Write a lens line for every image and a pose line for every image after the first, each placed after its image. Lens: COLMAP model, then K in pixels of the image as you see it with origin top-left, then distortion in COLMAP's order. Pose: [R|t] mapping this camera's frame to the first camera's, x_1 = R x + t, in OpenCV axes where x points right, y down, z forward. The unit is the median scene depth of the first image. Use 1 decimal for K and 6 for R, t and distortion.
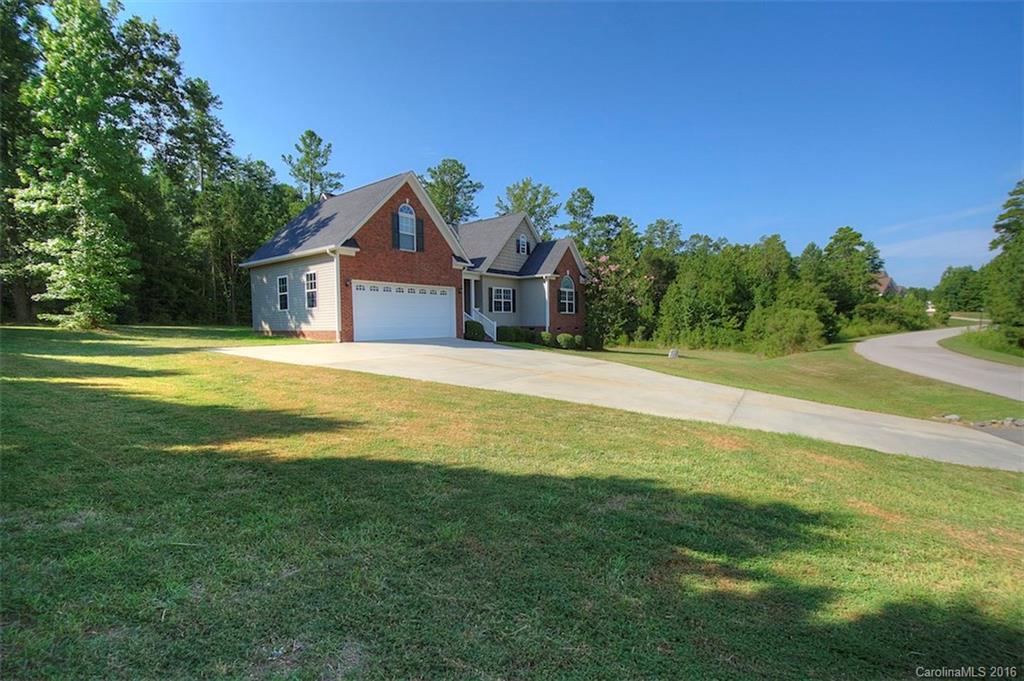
lens RADIAL K [[426.2, 0, 511.1], [0, 426.2, 328.2], [0, 0, 1]] dist [-0.001140, -0.000295]
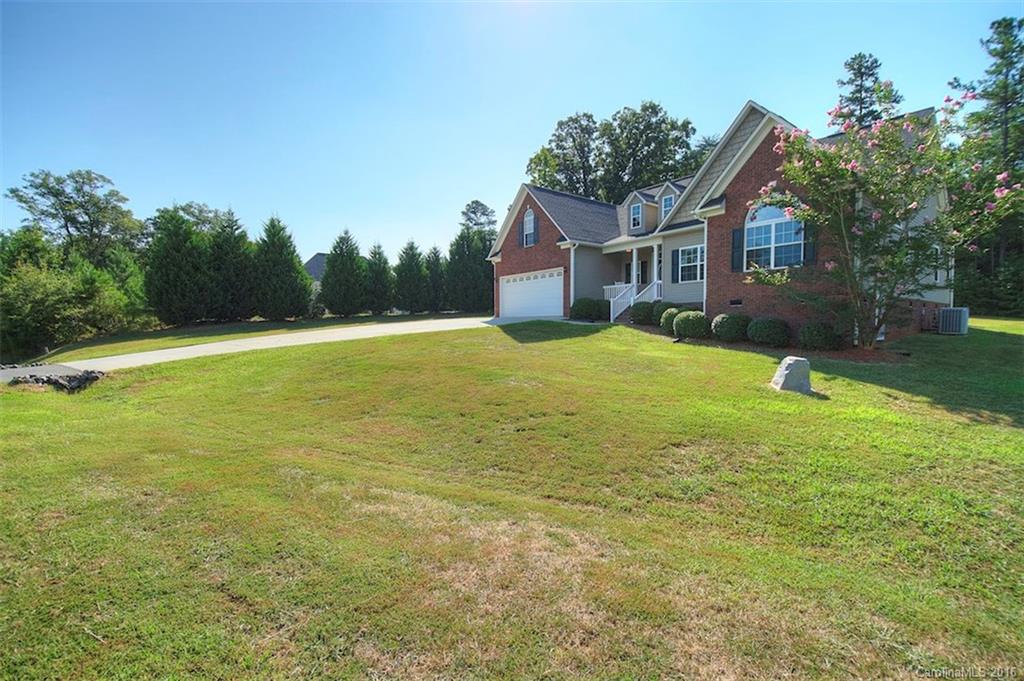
lens RADIAL K [[426.2, 0, 511.1], [0, 426.2, 328.2], [0, 0, 1]] dist [-0.001140, -0.000295]
pose [[-0.206862, 0.024089, -0.978074, 0.743166], [0.002171, 0.999706, 0.024163, 0.022098], [0.978368, 0.002875, -0.206853, 0.893703]]
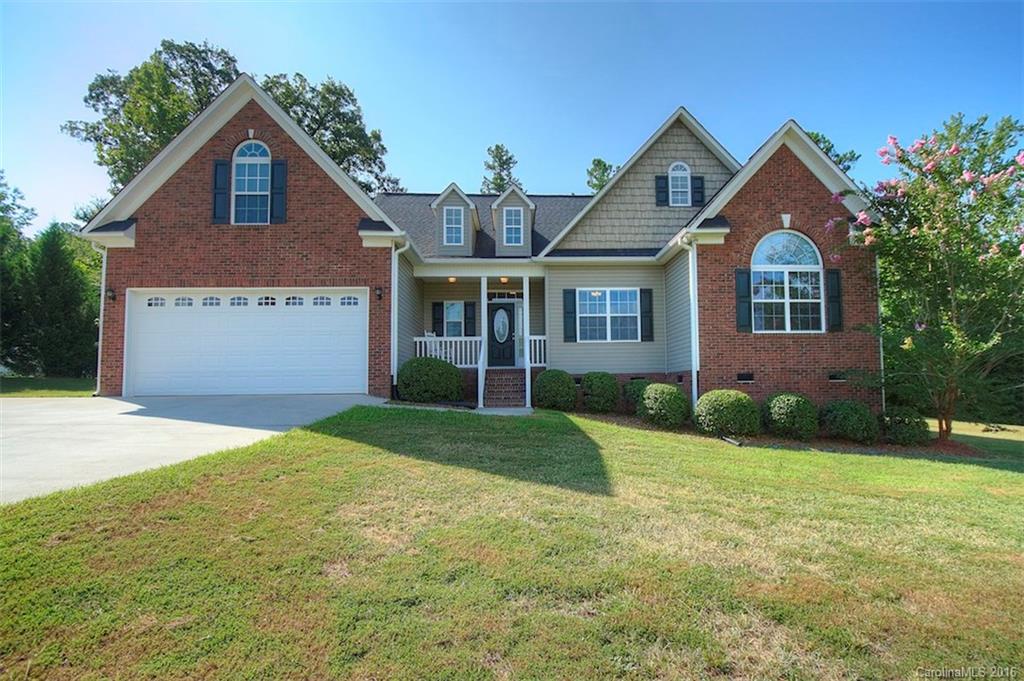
lens RADIAL K [[473.6, 0, 514.4], [0, 473.6, 363.9], [0, 0, 1]] dist [-0.000007, -0.013124]
pose [[0.675225, -0.036321, -0.736717, 0.294913], [-0.004310, 0.998576, -0.053181, 0.013617], [0.737600, 0.039084, 0.674106, 0.629383]]
